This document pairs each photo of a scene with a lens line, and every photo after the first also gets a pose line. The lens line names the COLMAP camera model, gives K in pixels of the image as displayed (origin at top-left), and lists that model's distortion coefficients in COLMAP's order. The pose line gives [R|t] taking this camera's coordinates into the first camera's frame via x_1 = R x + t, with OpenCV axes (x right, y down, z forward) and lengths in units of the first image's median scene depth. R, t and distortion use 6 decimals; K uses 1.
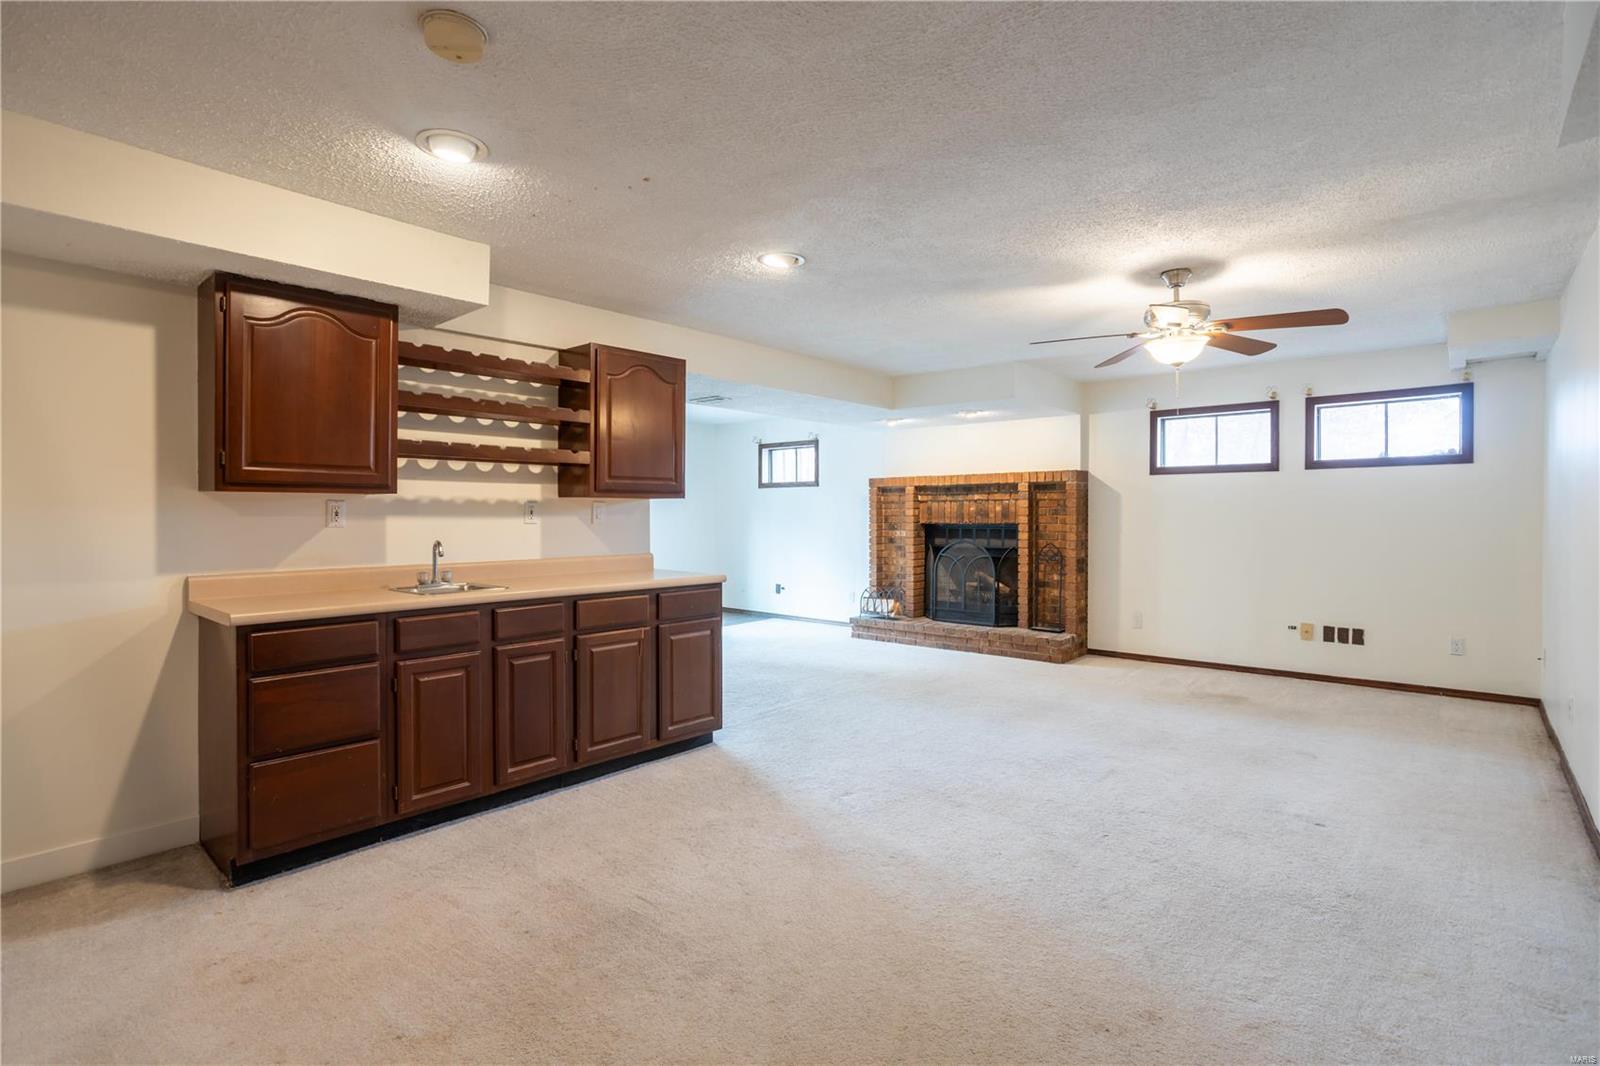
lens RADIAL K [[782.3, 0, 801.8], [0, 782.3, 517.2], [0, 0, 1]] dist [-0.036262, 0.033357]
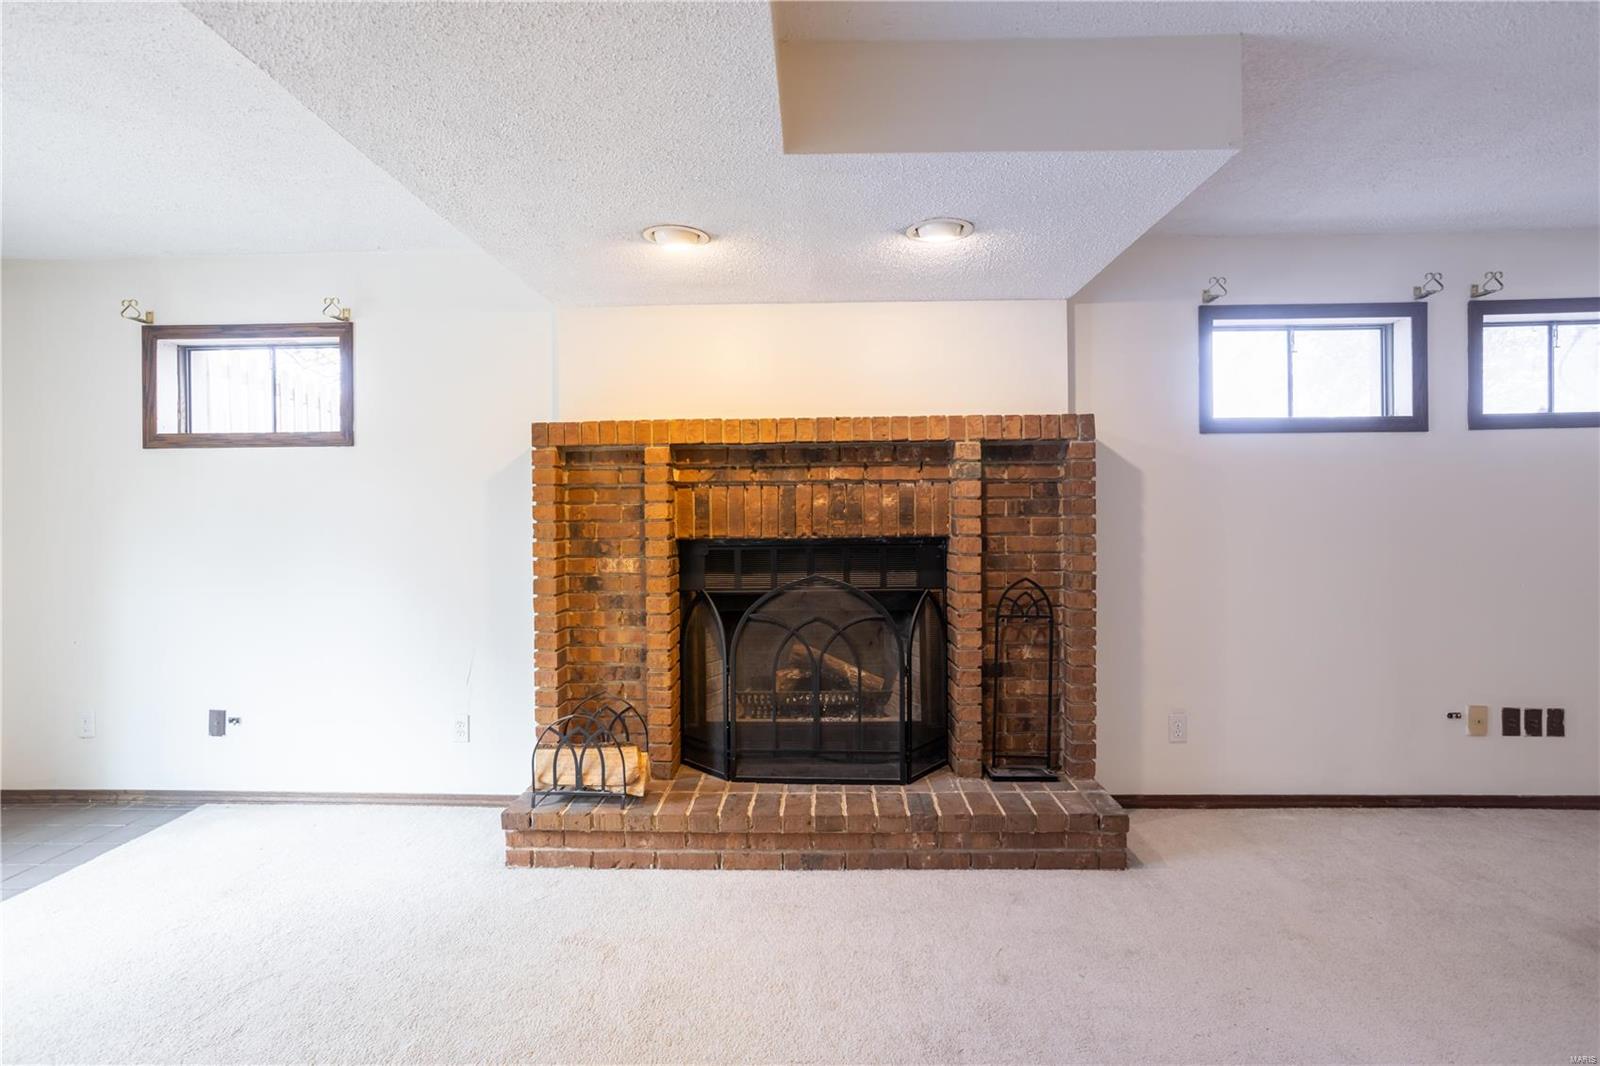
lens RADIAL K [[762.7, 0, 786.4], [0, 762.7, 518.8], [0, 0, 1]] dist [-0.036161, 0.018265]
pose [[0.776366, -0.008357, 0.630228, -0.054147], [0.010478, 0.999945, 0.000353, -0.002039], [-0.630196, 0.006329, 0.776410, 0.684487]]
